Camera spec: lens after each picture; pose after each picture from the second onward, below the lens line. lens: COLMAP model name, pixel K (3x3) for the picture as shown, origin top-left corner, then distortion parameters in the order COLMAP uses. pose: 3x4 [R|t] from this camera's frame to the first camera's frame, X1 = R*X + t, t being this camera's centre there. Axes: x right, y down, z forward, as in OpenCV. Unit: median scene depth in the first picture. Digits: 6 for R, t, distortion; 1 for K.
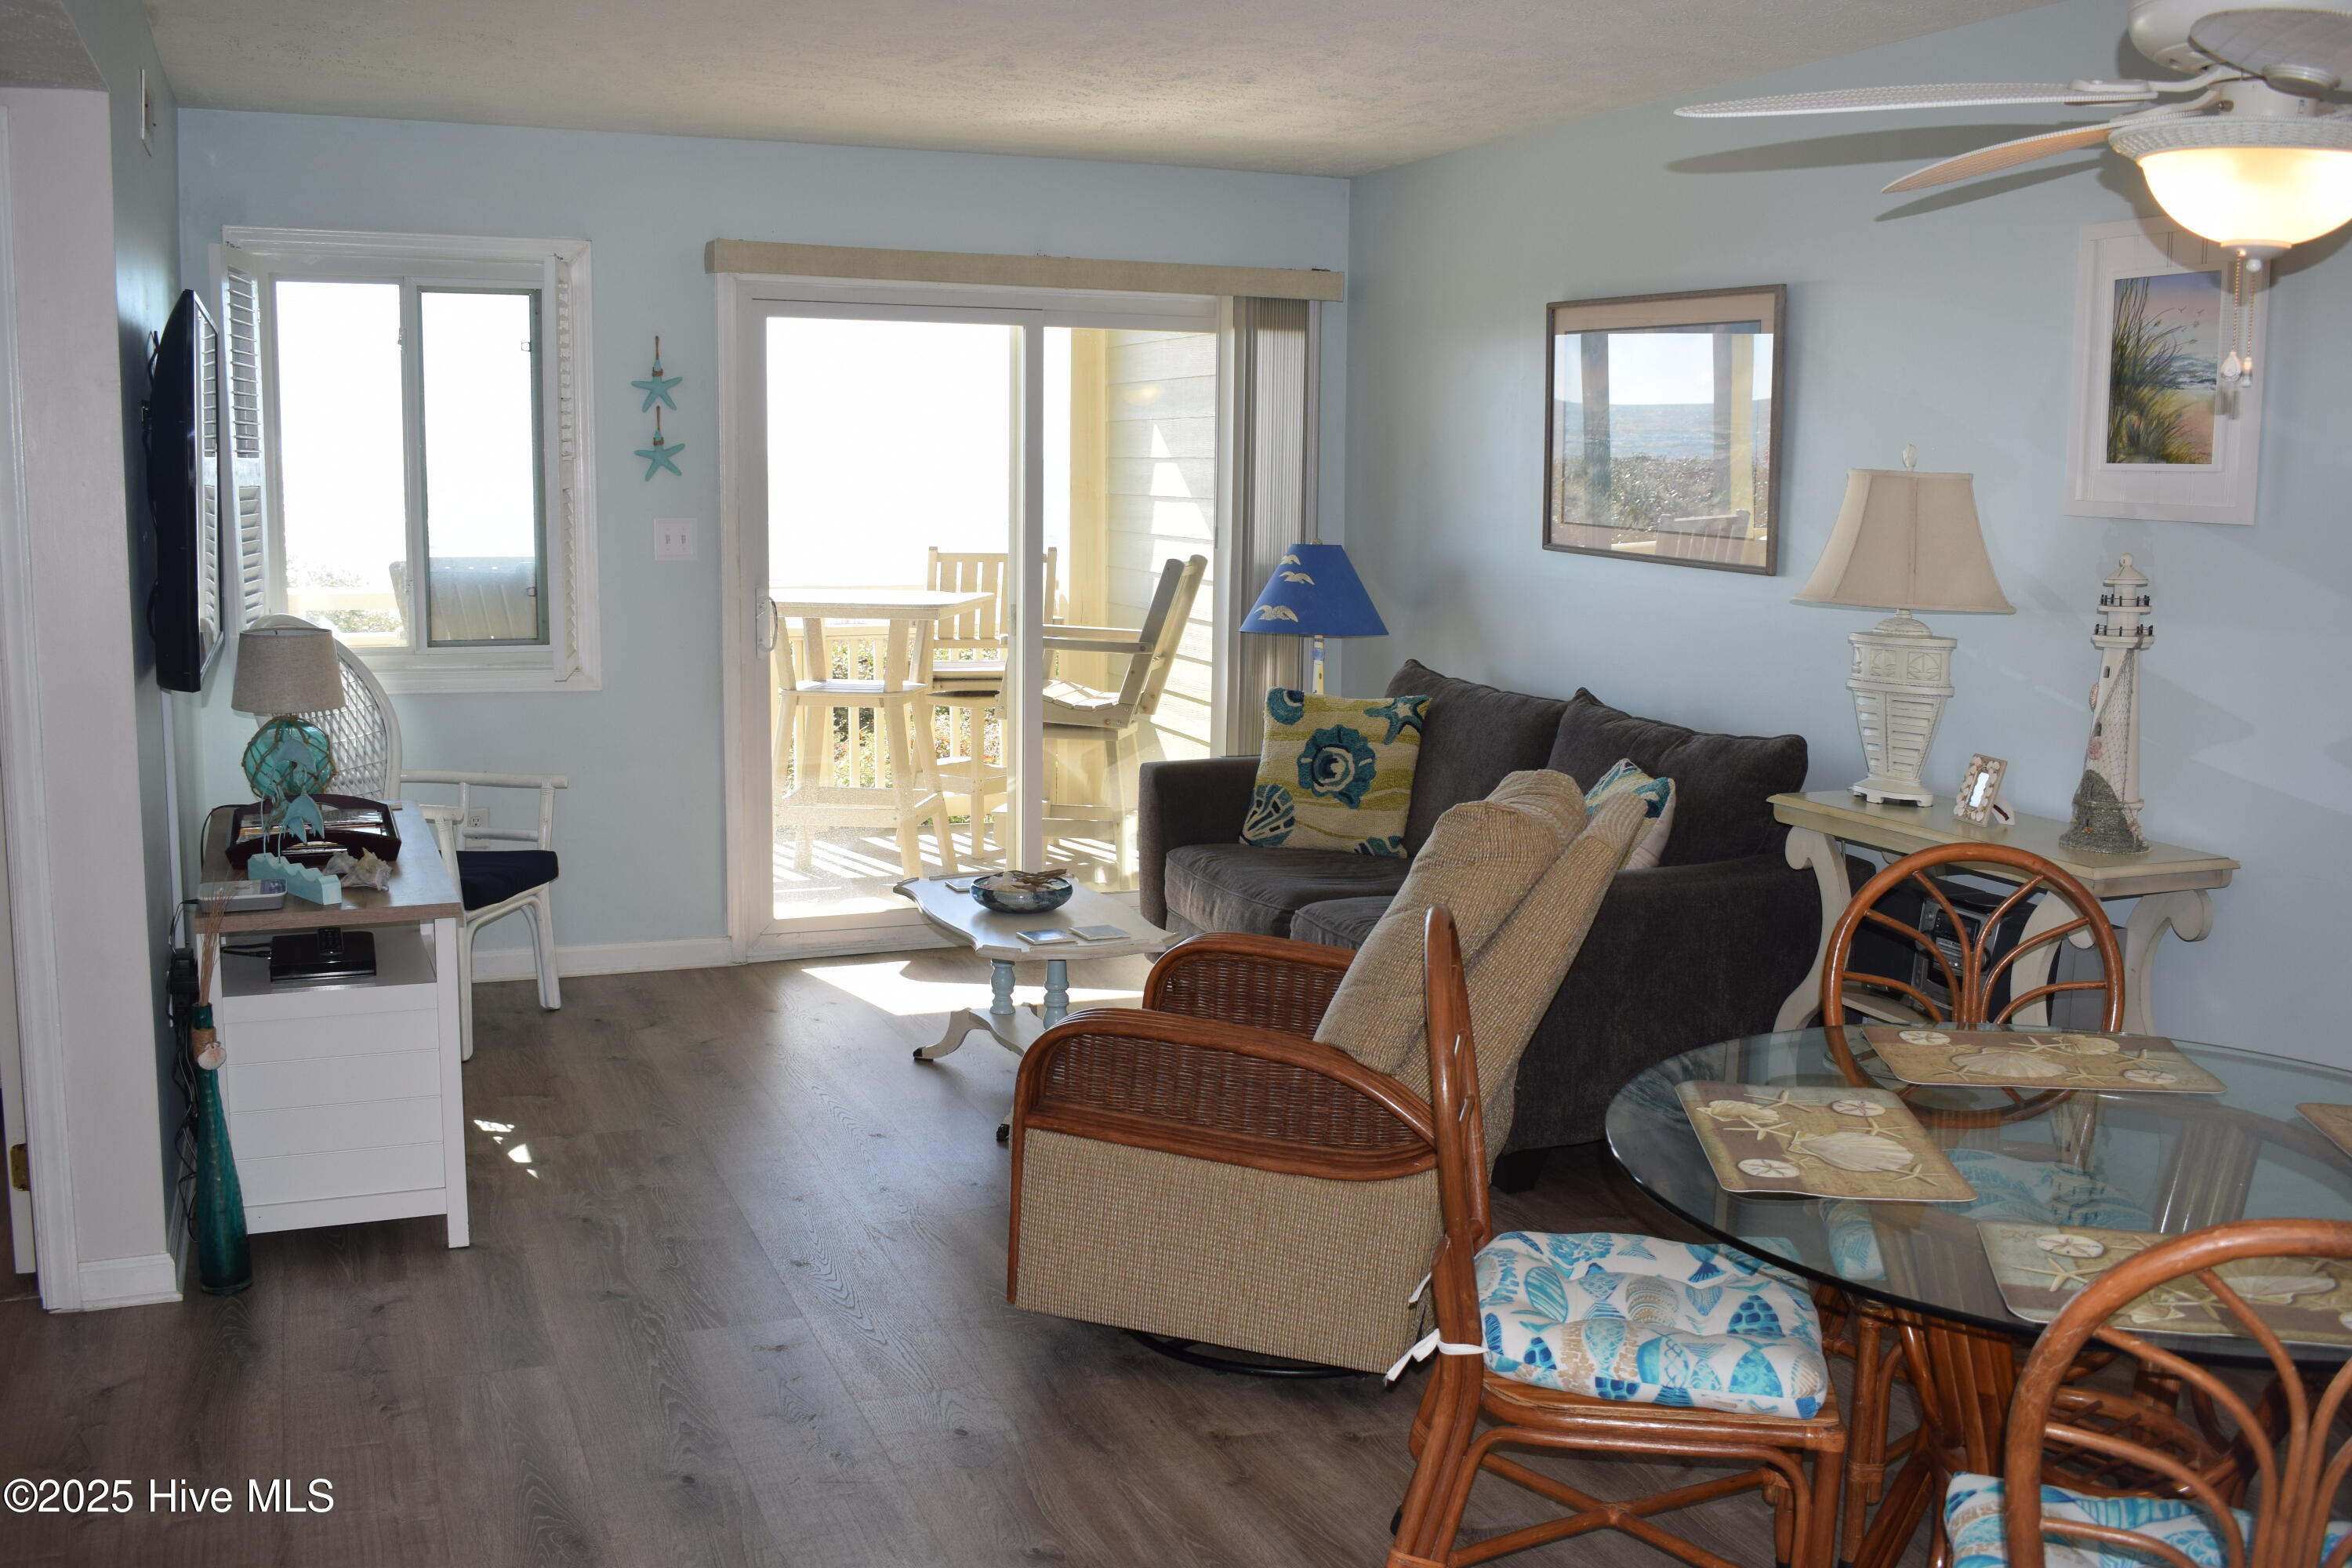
lens RADIAL K [[2216.7, 0, 1183.7], [0, 2216.7, 790.1], [0, 0, 1]] dist [-0.081387, 0.000000]
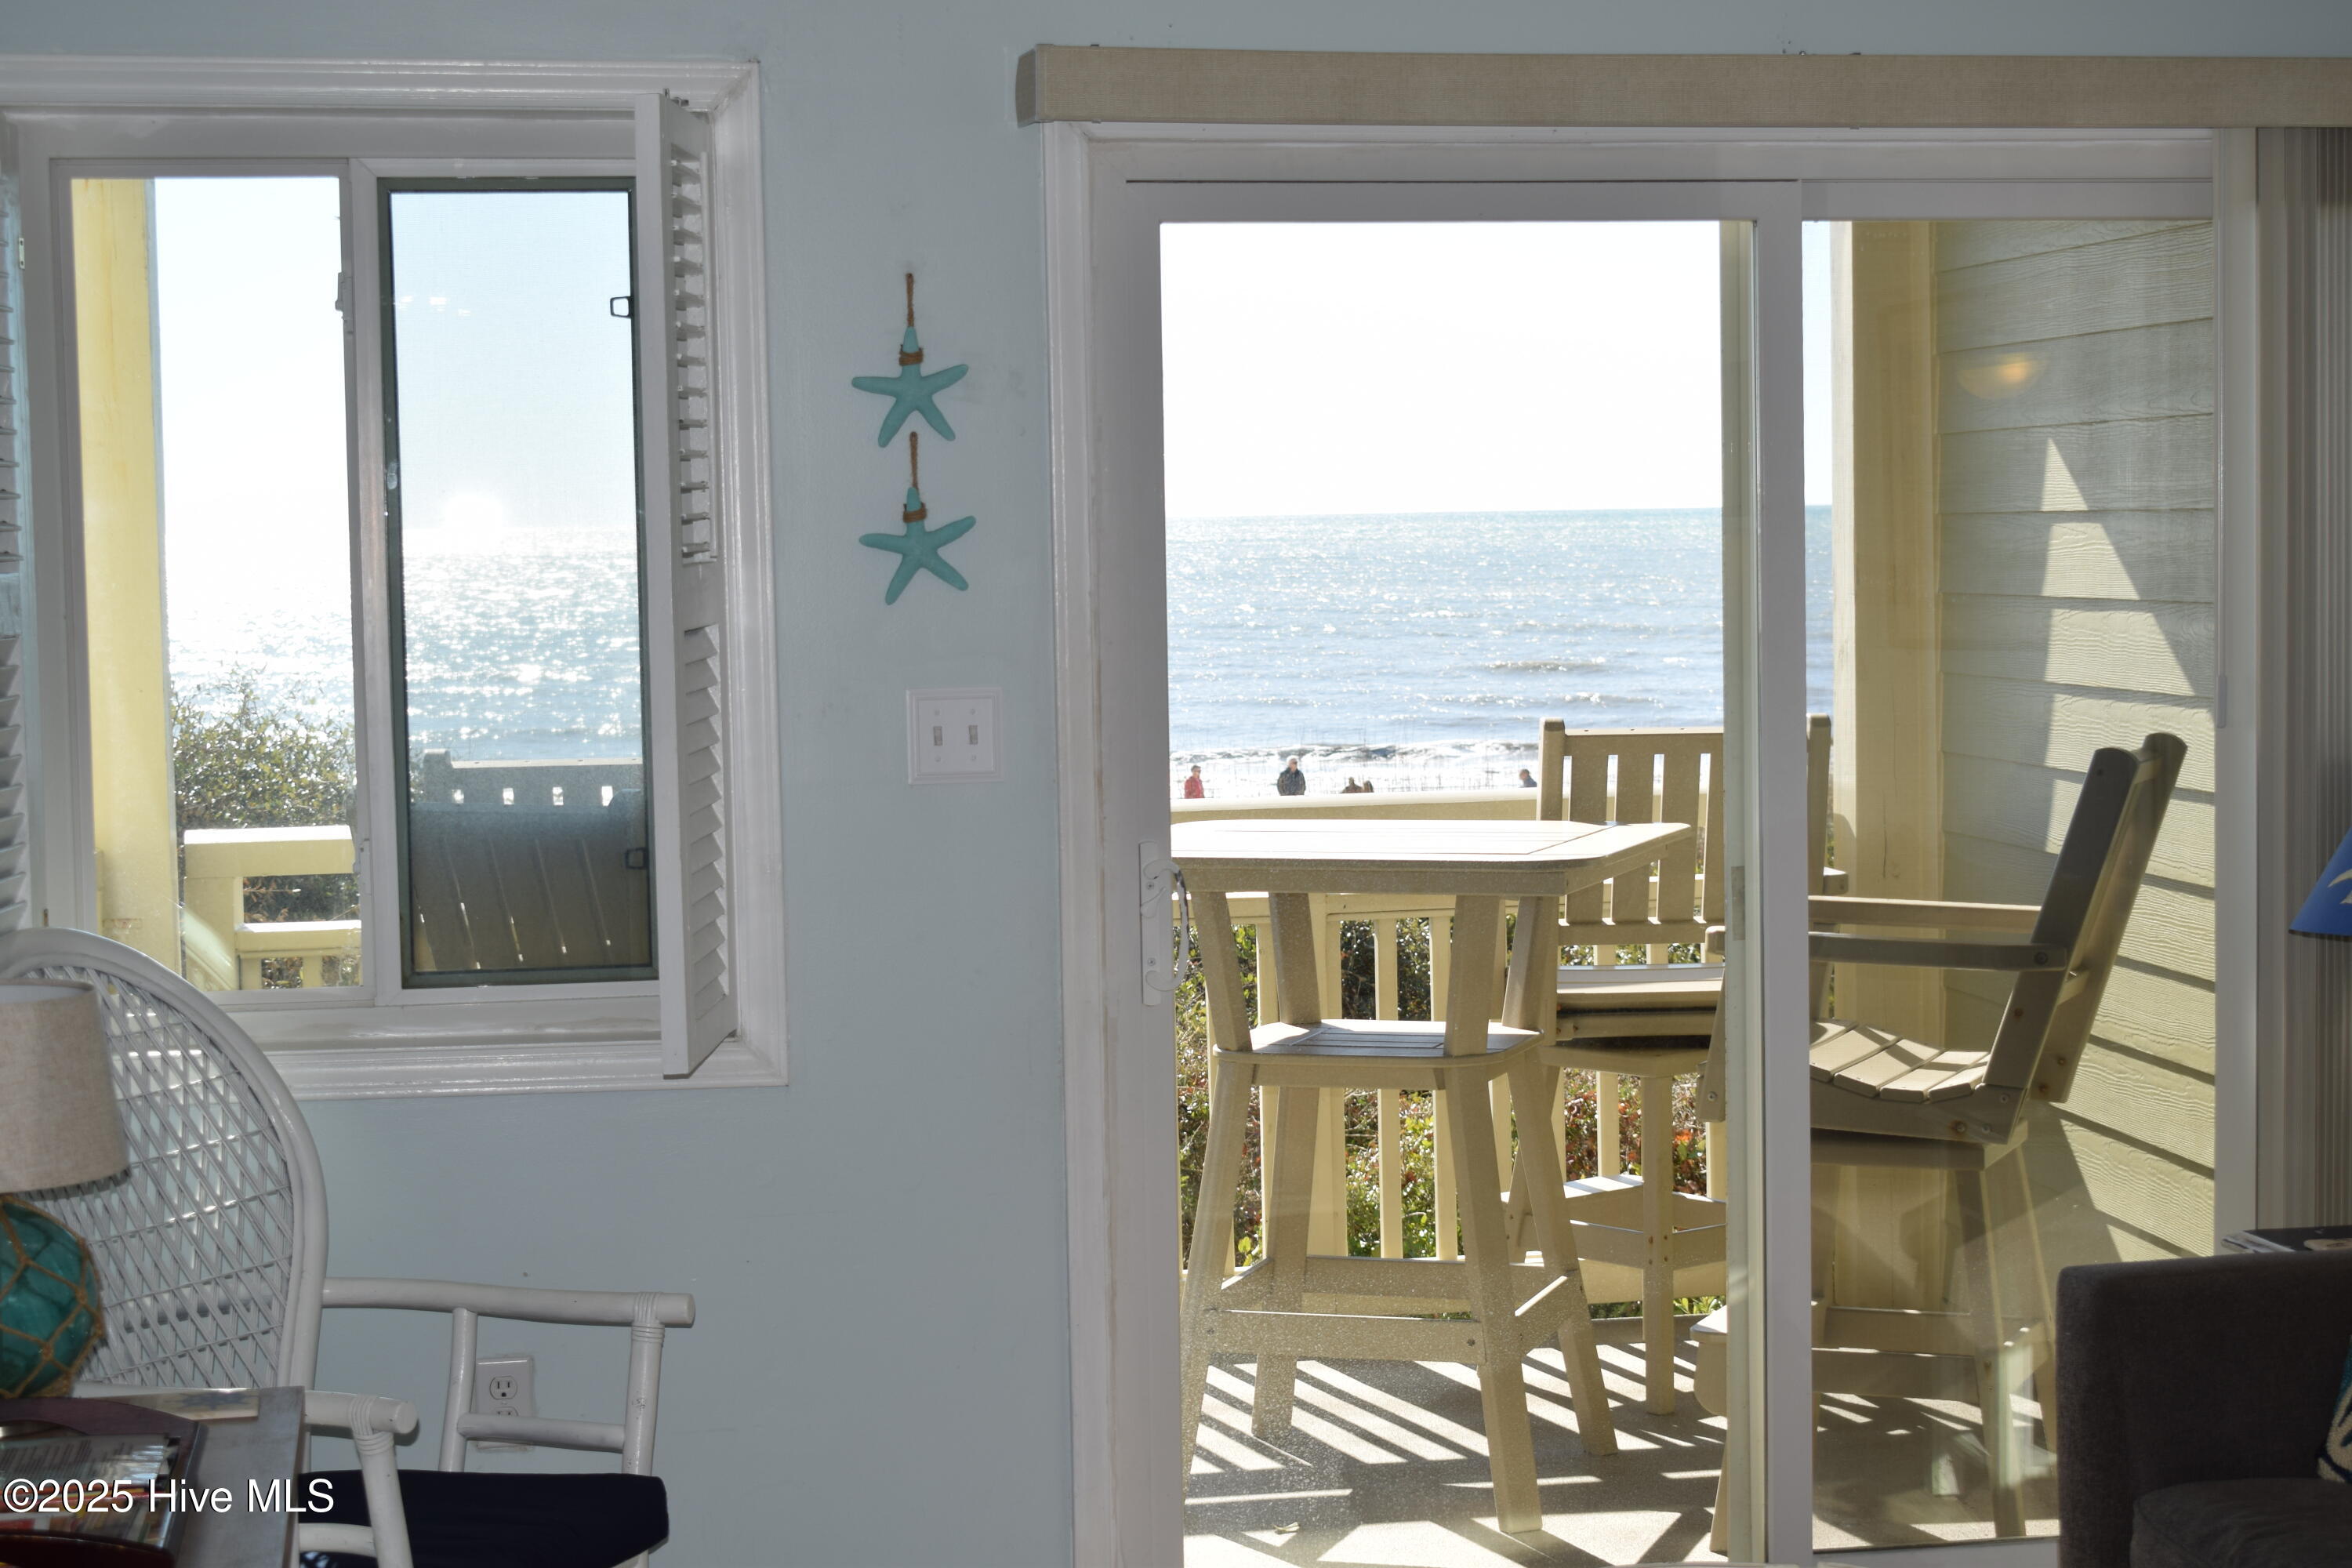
lens RADIAL K [[3940.1, 0, 1170.9], [0, 3940.1, 786.7], [0, 0, 1]] dist [-0.045378, 0.000000]
pose [[0.976983, -0.016008, -0.212717, -0.020768], [-0.000345, 0.997061, -0.076617, -0.038496], [0.213318, 0.074927, 0.974105, 0.220329]]
